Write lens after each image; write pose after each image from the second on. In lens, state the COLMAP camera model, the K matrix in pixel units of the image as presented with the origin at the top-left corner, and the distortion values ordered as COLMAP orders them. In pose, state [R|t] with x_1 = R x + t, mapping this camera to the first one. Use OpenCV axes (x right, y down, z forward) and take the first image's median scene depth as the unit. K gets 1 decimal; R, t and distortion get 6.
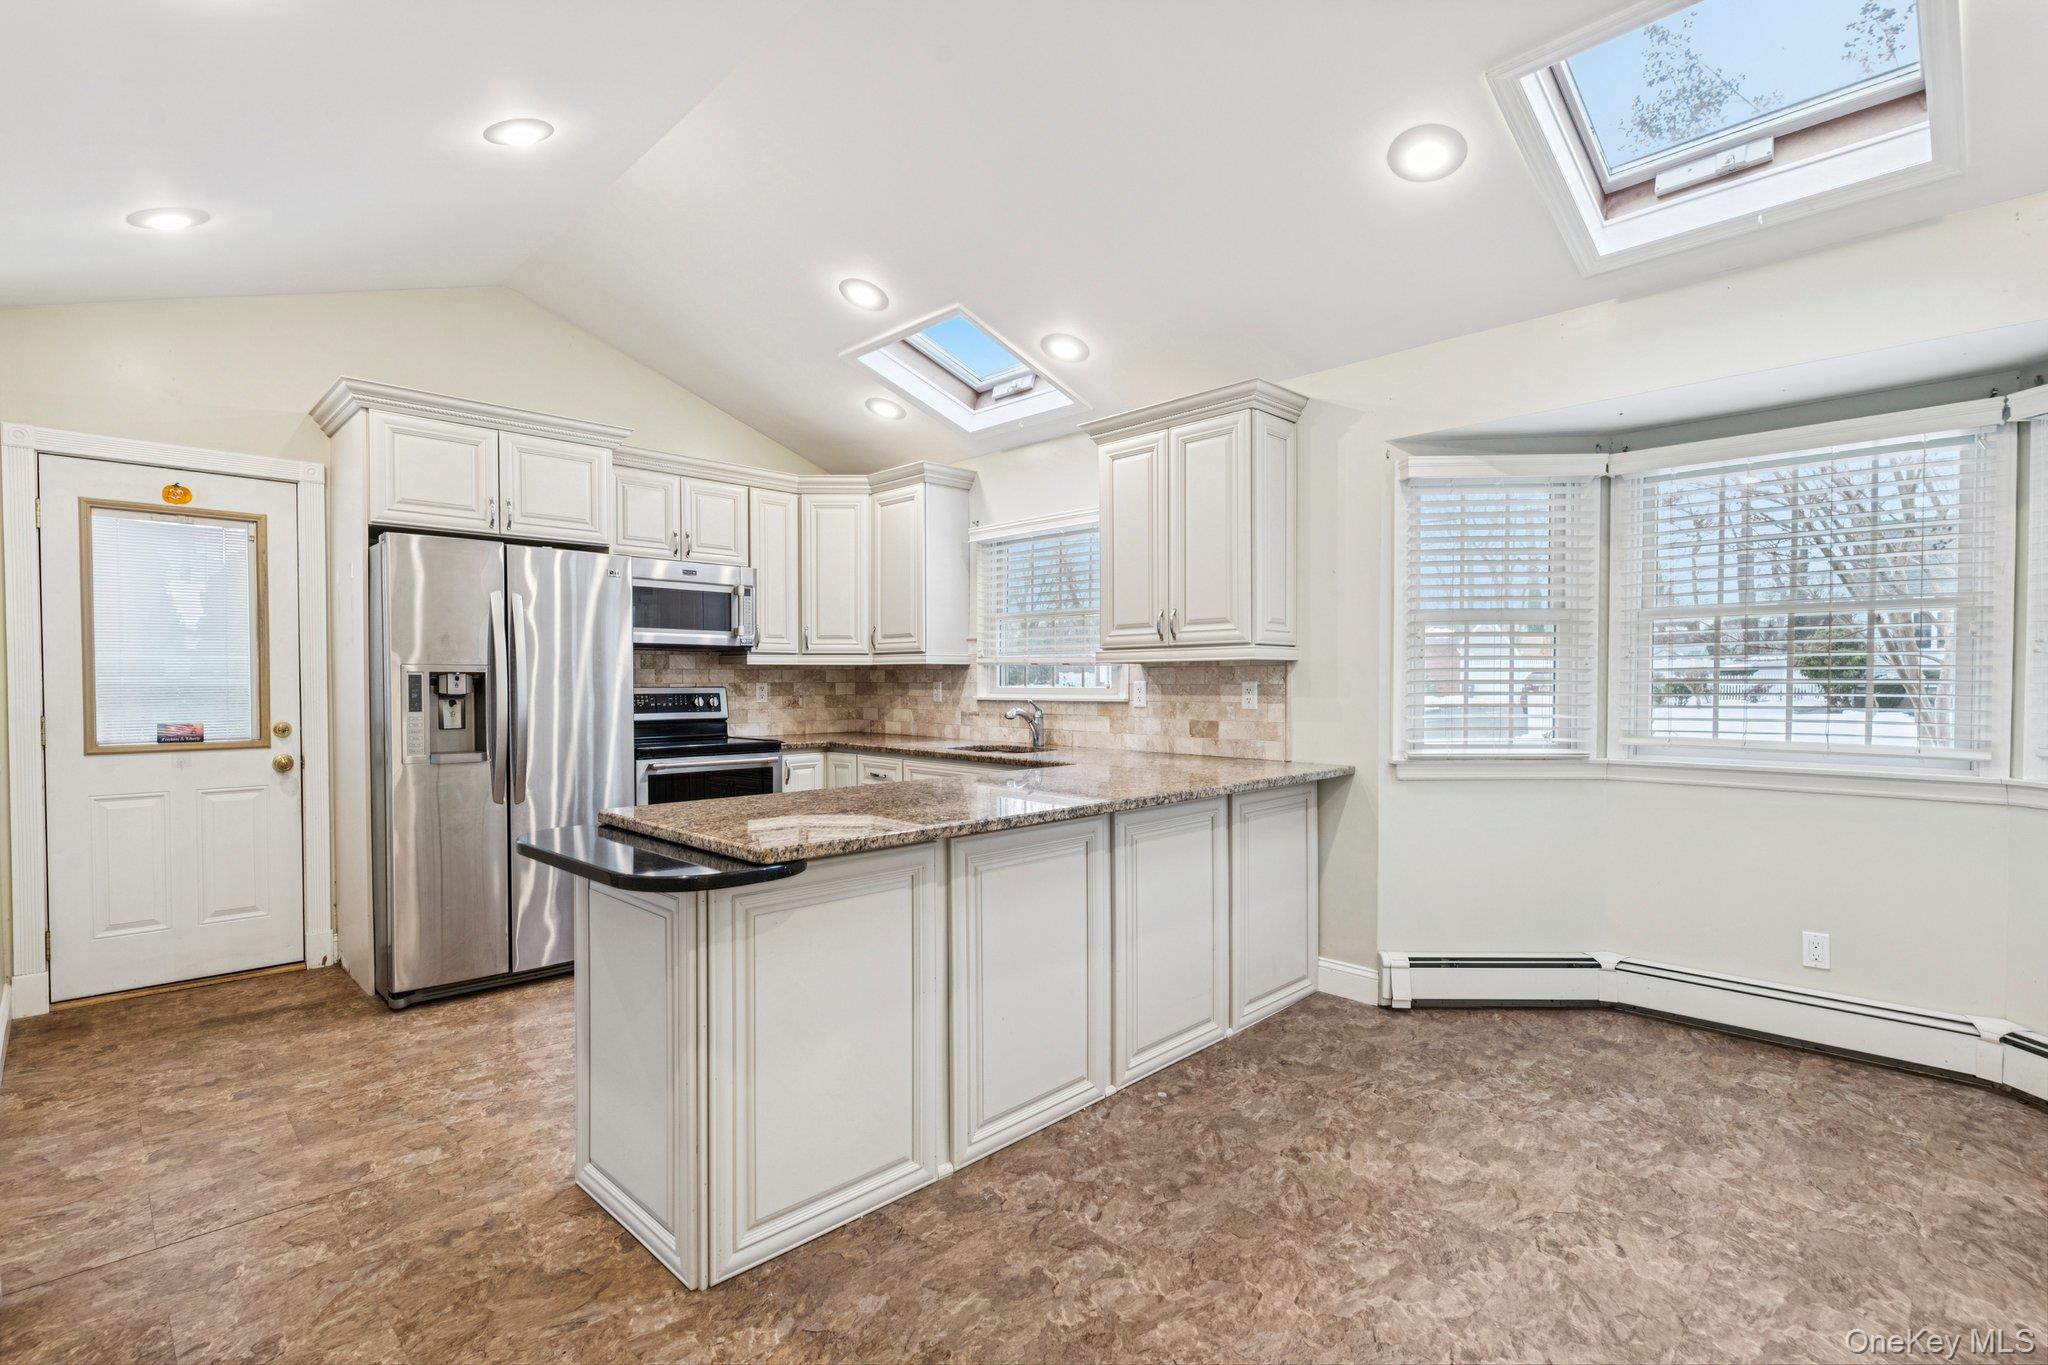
lens RADIAL K [[940.5, 0, 1022.4], [0, 940.5, 695.6], [0, 0, 1]] dist [-0.000087, -0.001082]
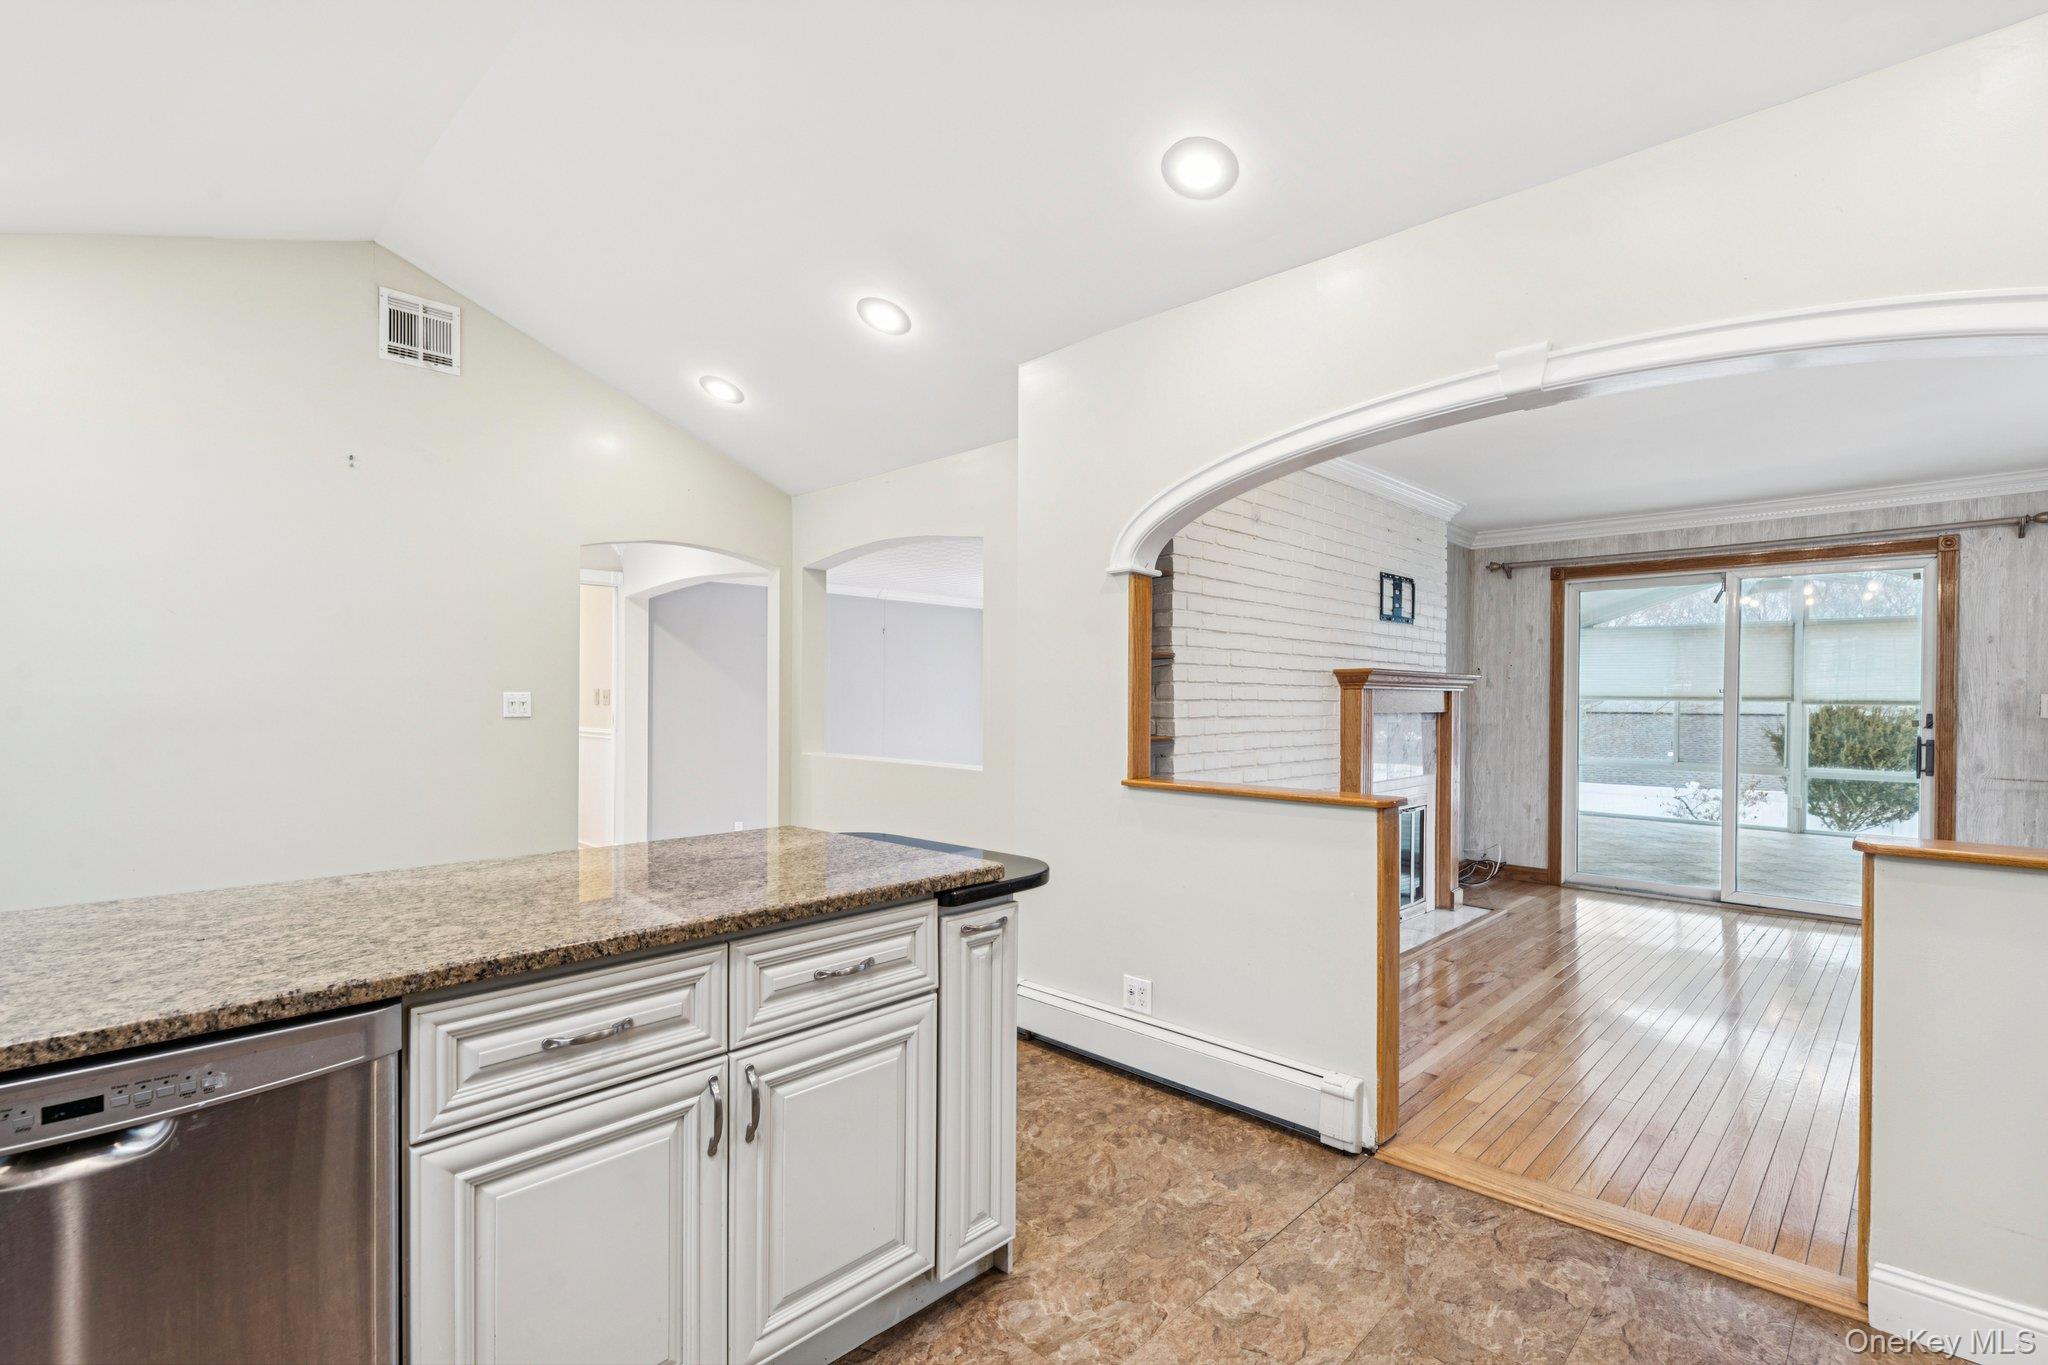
lens RADIAL K [[940.5, 0, 1037.3], [0, 940.5, 696.6], [0, 0, 1]] dist [-0.000087, -0.001082]
pose [[-0.999773, -0.005381, -0.020592, -0.231479], [-0.005725, 0.999845, 0.016677, -0.019190], [0.020499, 0.016792, -0.999649, 0.910660]]
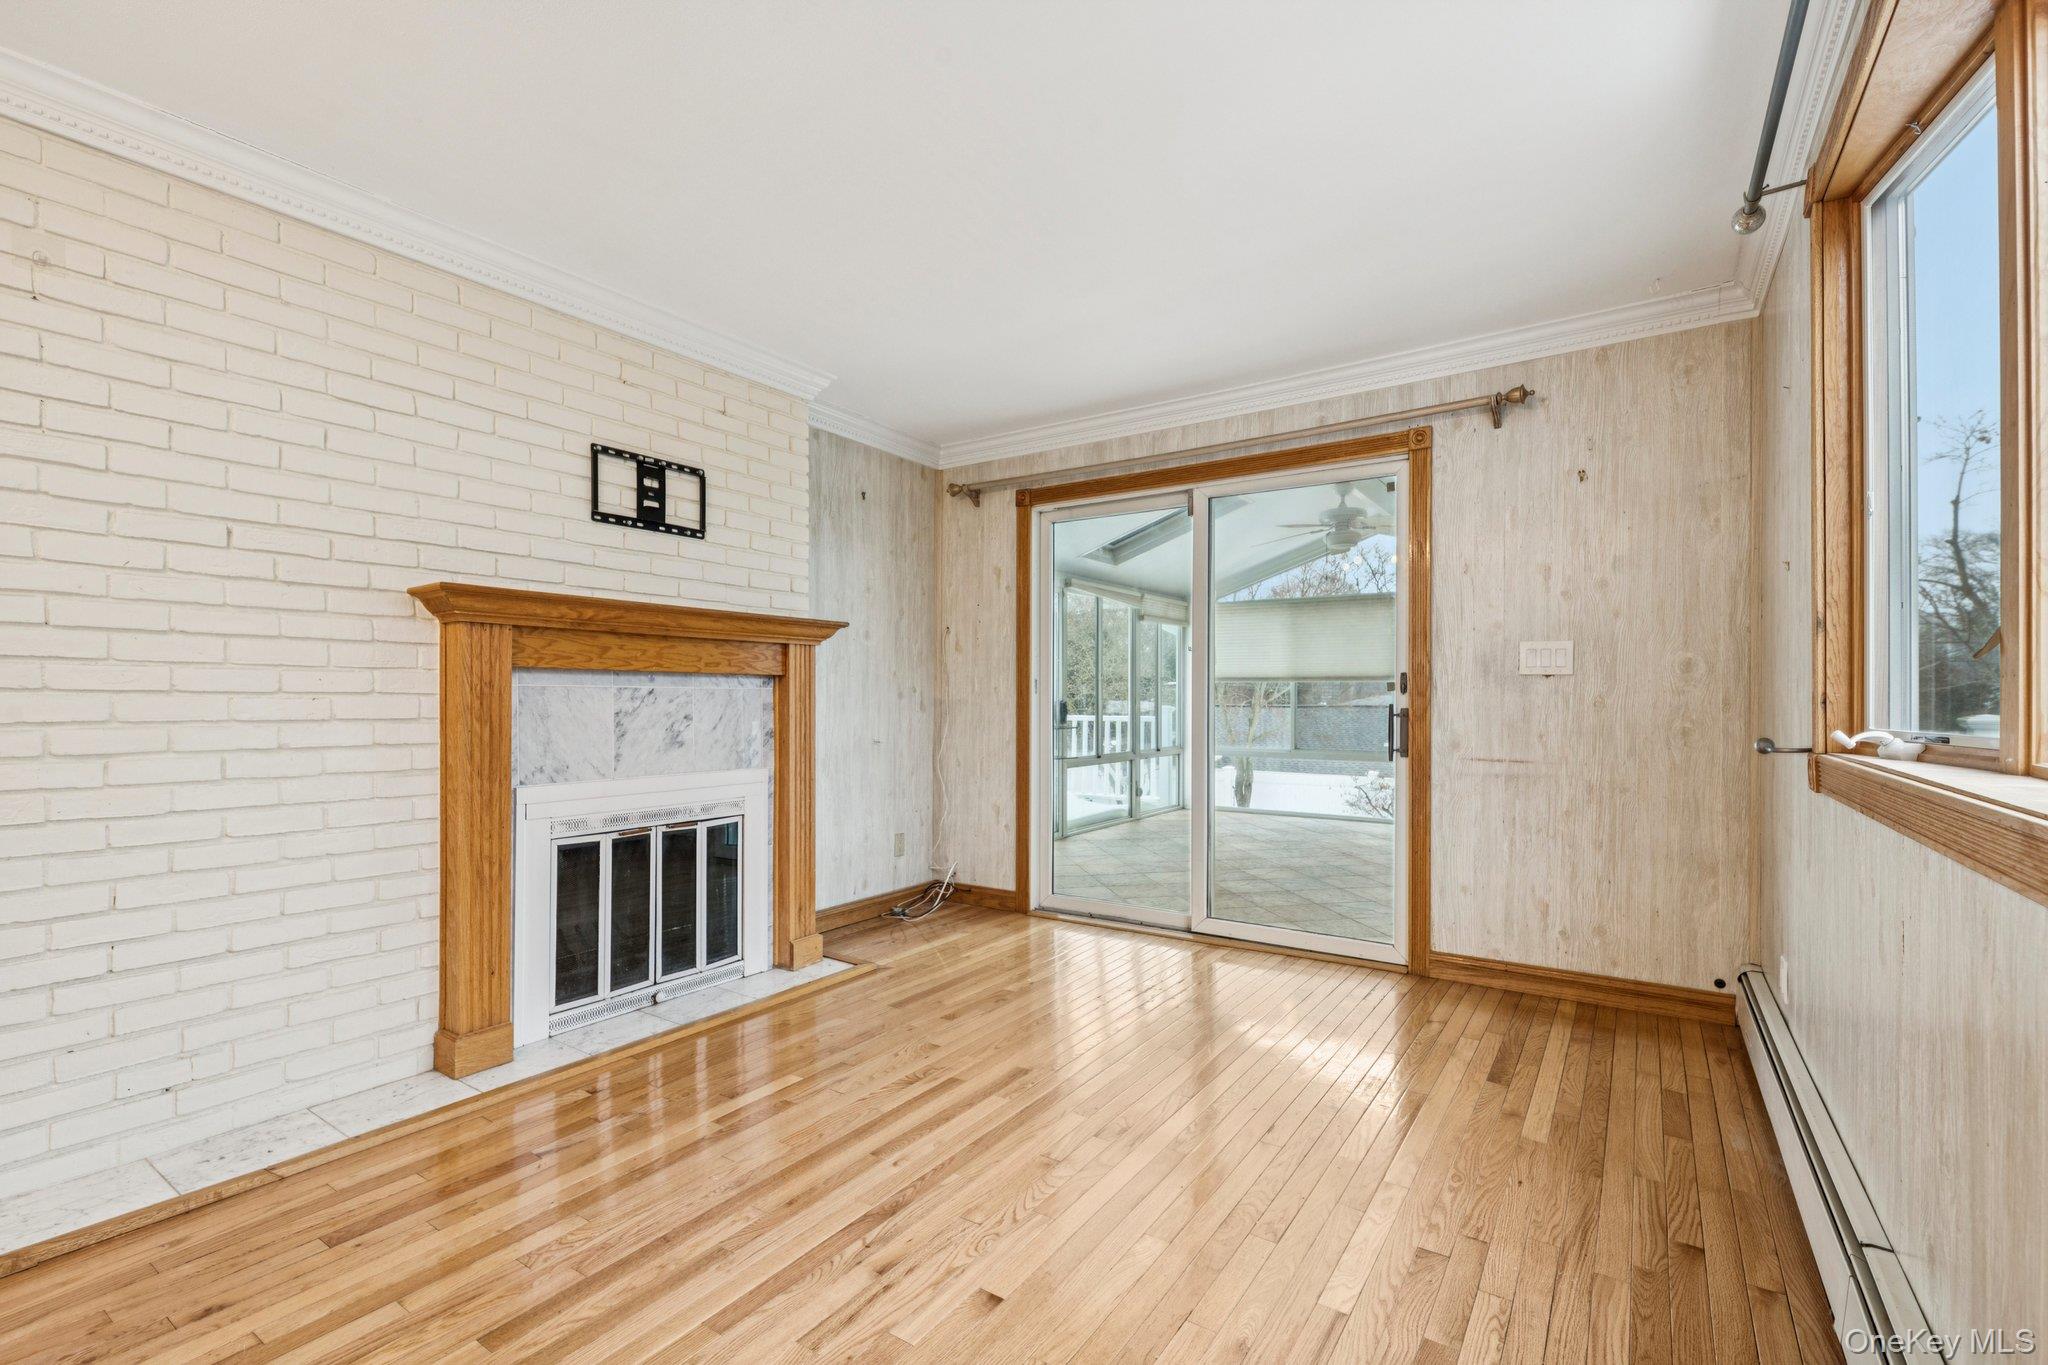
lens RADIAL K [[924.5, 0, 1027.7], [0, 924.5, 694.8], [0, 0, 1]] dist [-0.001115, -0.000328]
pose [[-0.979488, -0.000953, -0.201498, -0.802371], [-0.003537, 0.999916, 0.012463, 0.022144], [0.201469, 0.012920, -0.979410, 0.557454]]
